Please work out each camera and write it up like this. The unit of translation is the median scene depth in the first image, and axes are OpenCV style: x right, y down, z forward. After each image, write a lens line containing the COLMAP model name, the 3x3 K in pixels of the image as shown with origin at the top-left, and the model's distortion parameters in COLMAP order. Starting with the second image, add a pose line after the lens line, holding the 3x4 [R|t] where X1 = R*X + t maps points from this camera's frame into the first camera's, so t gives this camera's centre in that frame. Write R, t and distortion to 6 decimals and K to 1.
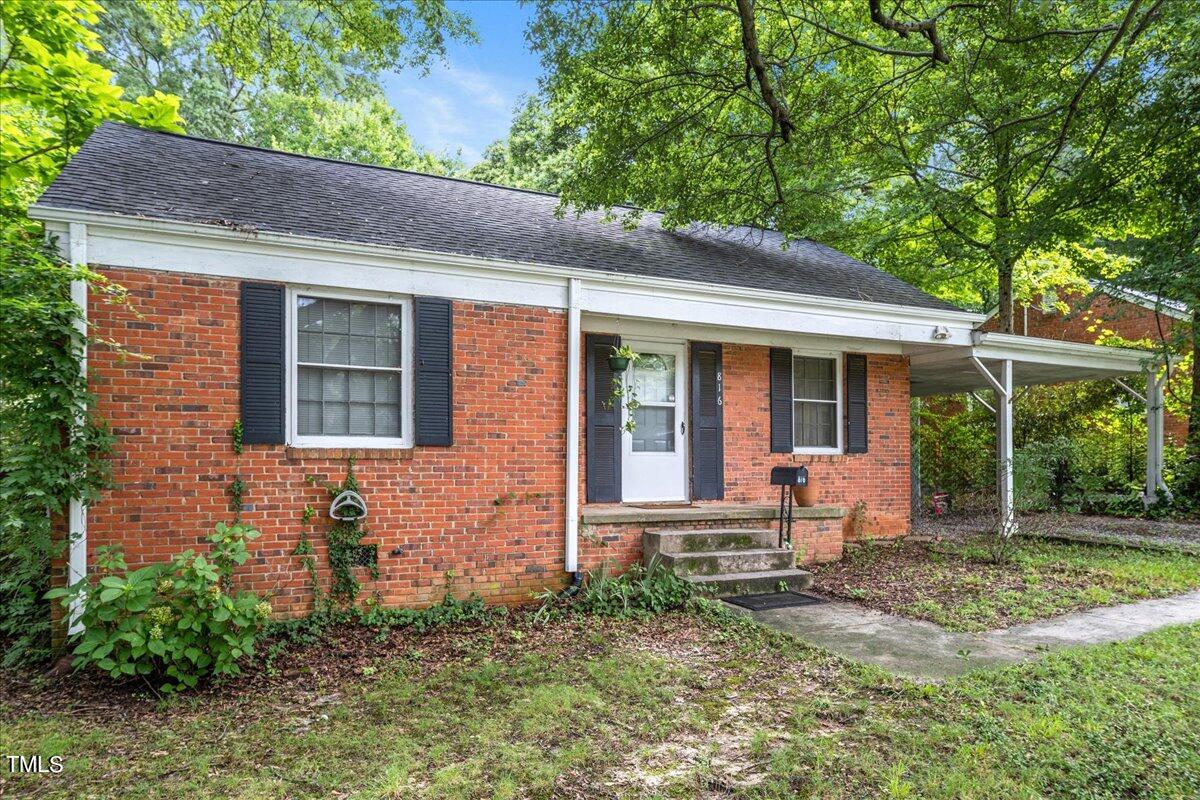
lens RADIAL K [[583.7, 0, 600.0], [0, 583.7, 400.0], [0, 0, 1]] dist [0.000314, 0.000575]
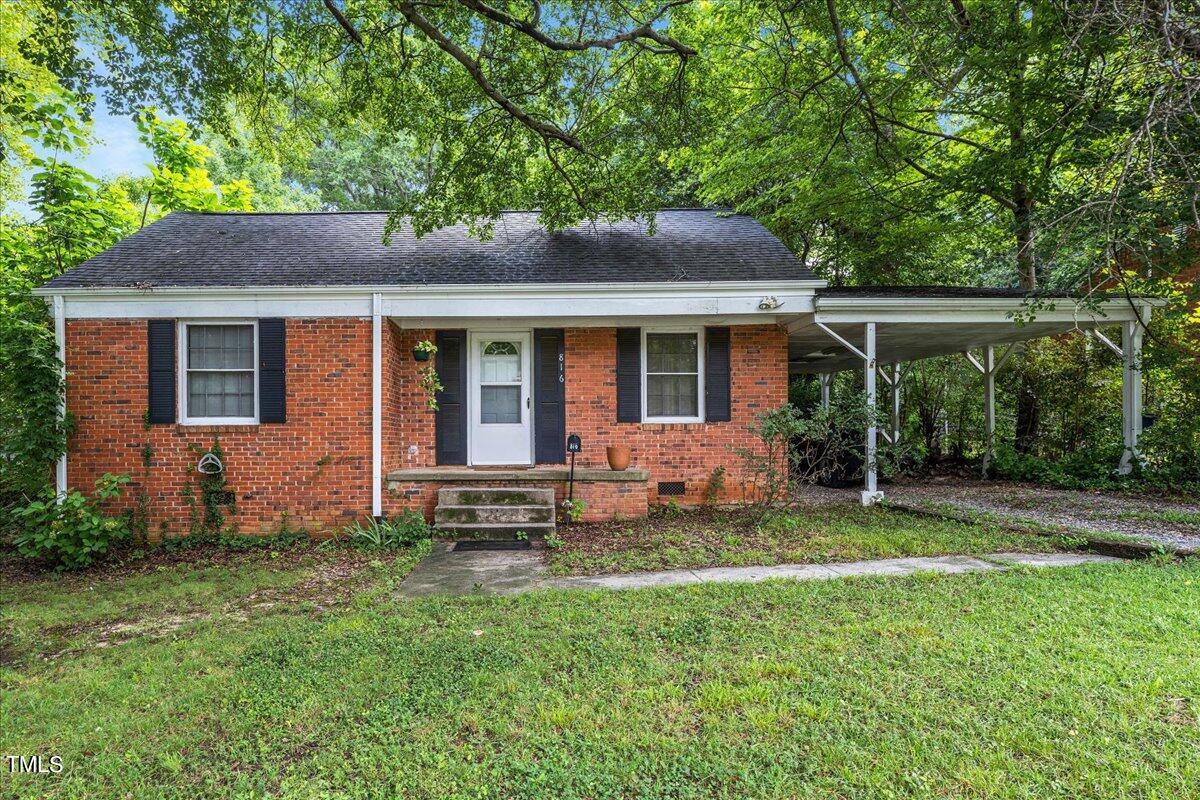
lens RADIAL K [[548.6, 0, 603.0], [0, 548.6, 376.0], [0, 0, 1]] dist [0.000604, -0.000203]
pose [[0.945638, -0.042627, -0.322415, 0.866089], [0.044144, 0.999022, -0.002610, 0.004129], [0.322211, -0.011764, 0.946595, -0.001906]]
